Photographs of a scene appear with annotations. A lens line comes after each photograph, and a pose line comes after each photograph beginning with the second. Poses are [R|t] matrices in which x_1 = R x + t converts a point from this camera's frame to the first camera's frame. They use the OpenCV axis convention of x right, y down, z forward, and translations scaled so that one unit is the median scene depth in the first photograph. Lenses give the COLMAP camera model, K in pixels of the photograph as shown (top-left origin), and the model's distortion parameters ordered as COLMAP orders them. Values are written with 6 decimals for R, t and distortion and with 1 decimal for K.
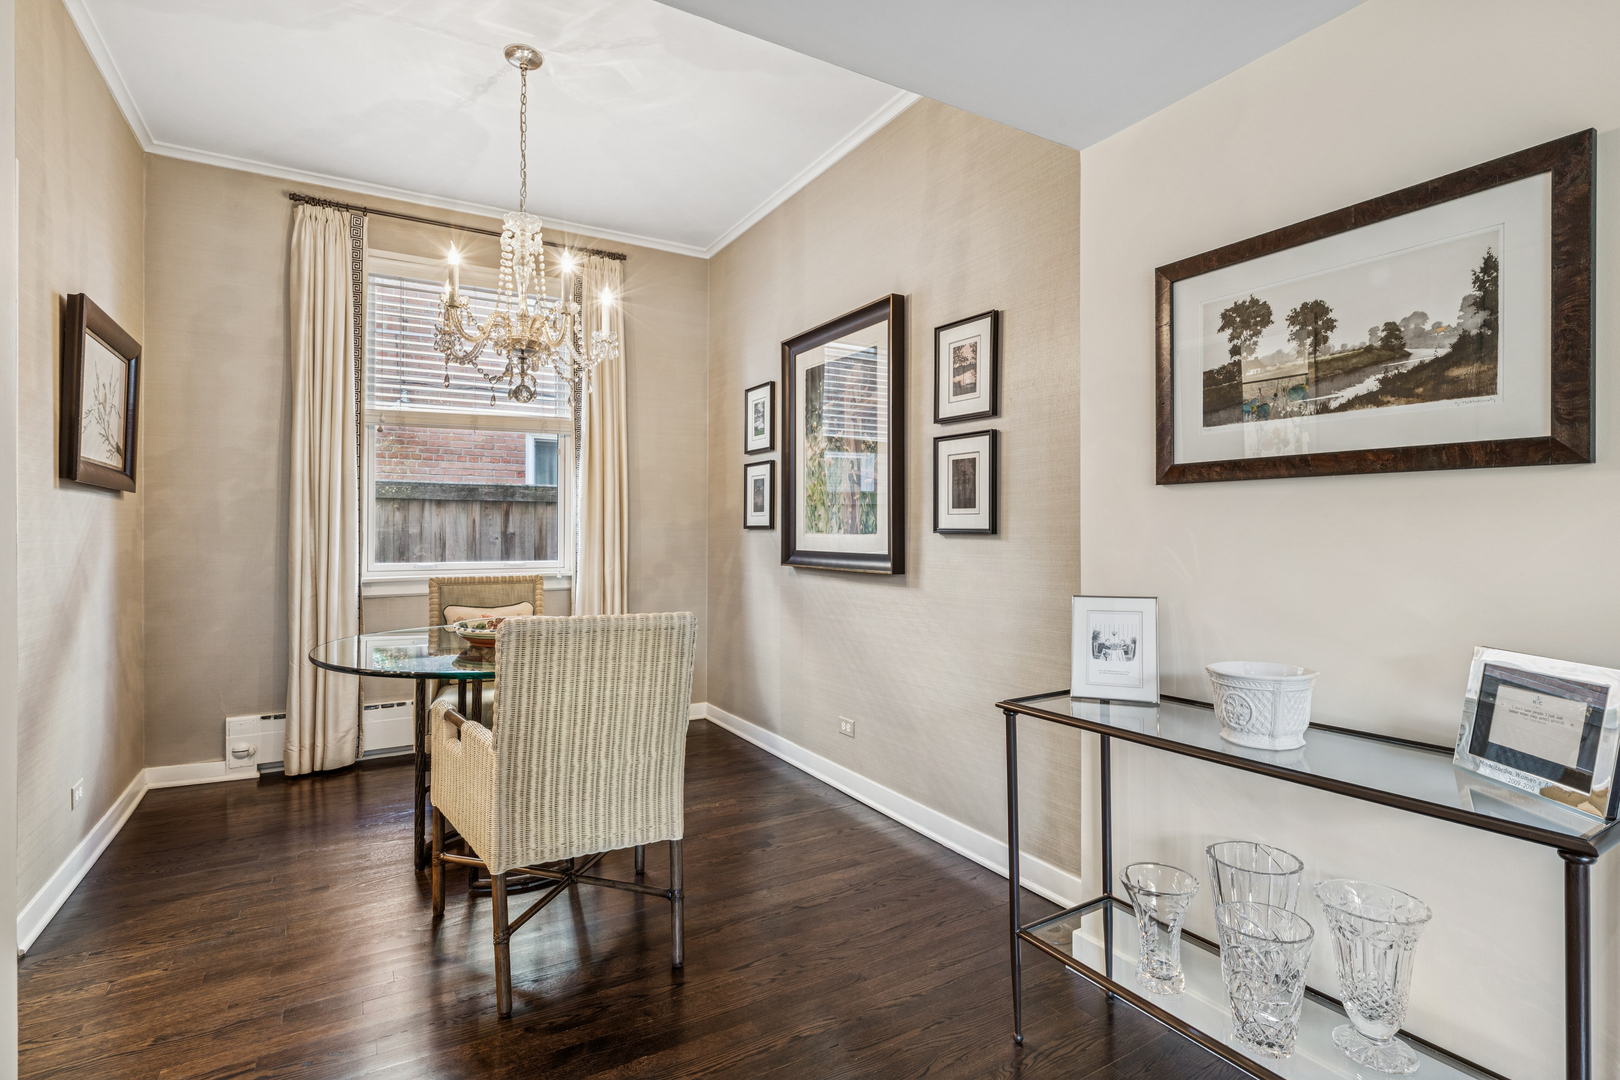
lens RADIAL K [[786.7, 0, 808.3], [0, 786.7, 532.9], [0, 0, 1]] dist [-0.000357, -0.000390]
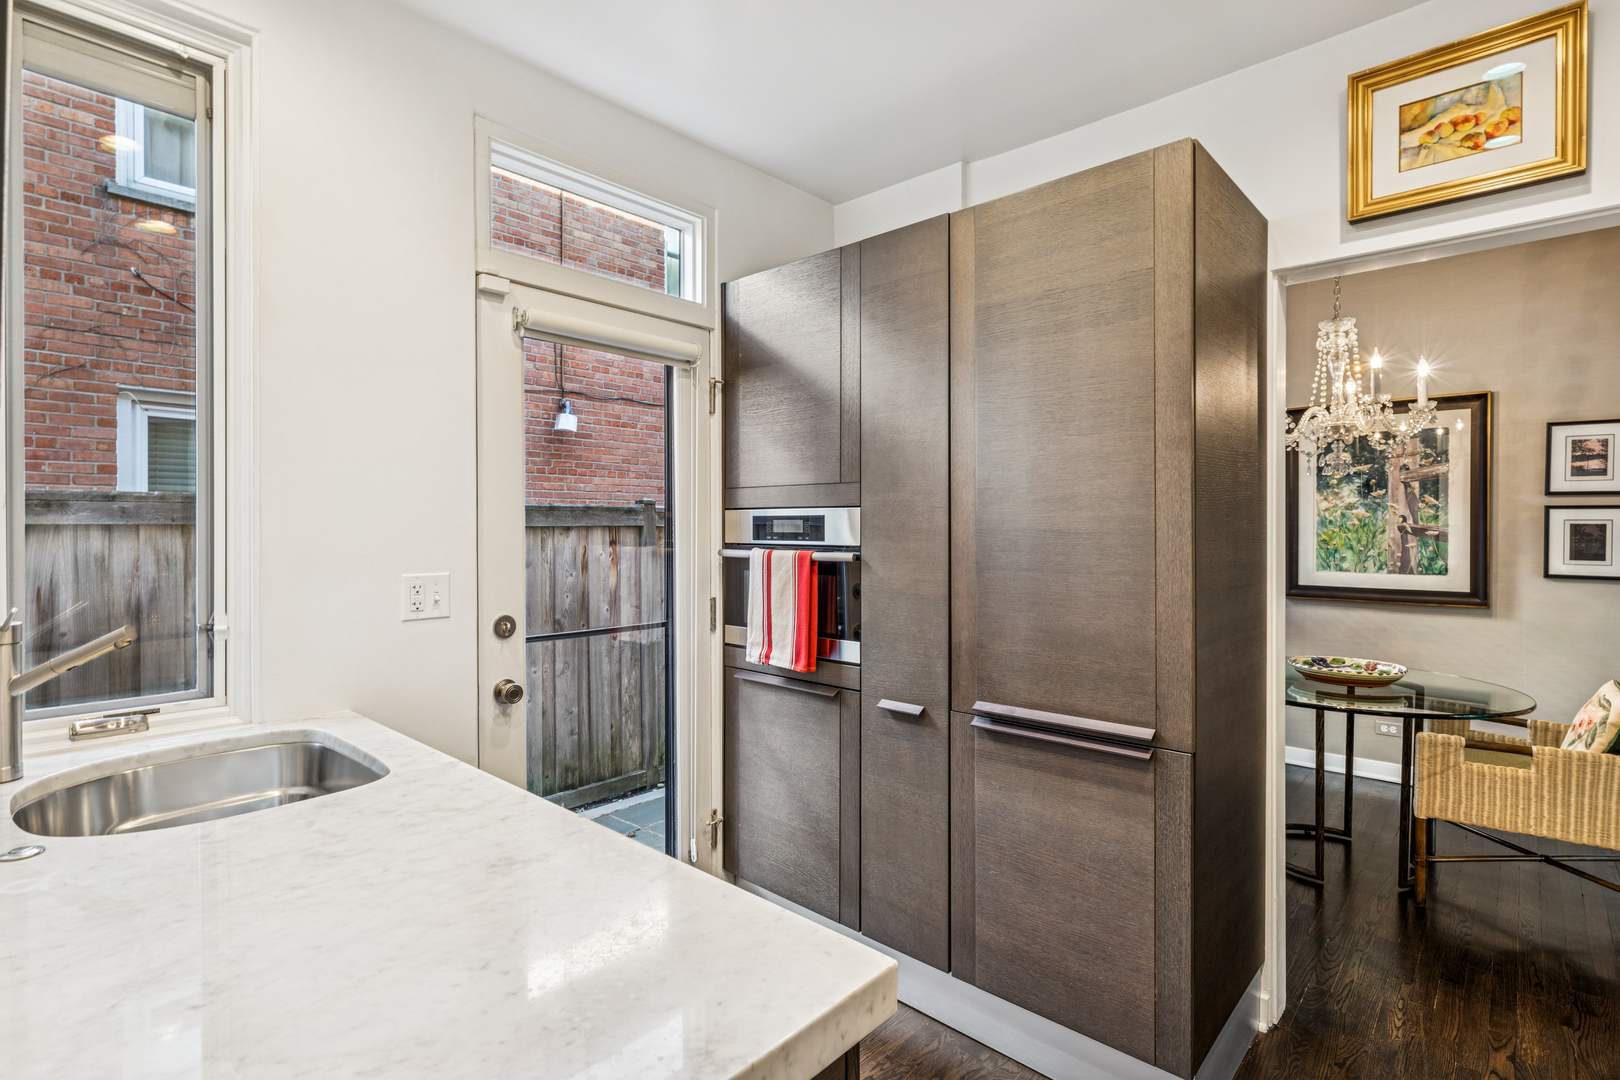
lens RADIAL K [[786.7, 0, 813.3], [0, 786.7, 541.1], [0, 0, 1]] dist [-0.000357, -0.000390]
pose [[0.956512, -0.002210, 0.291685, -1.261997], [-0.001329, 0.999928, 0.011936, -0.067801], [-0.291691, -0.011804, 0.956440, 0.082089]]
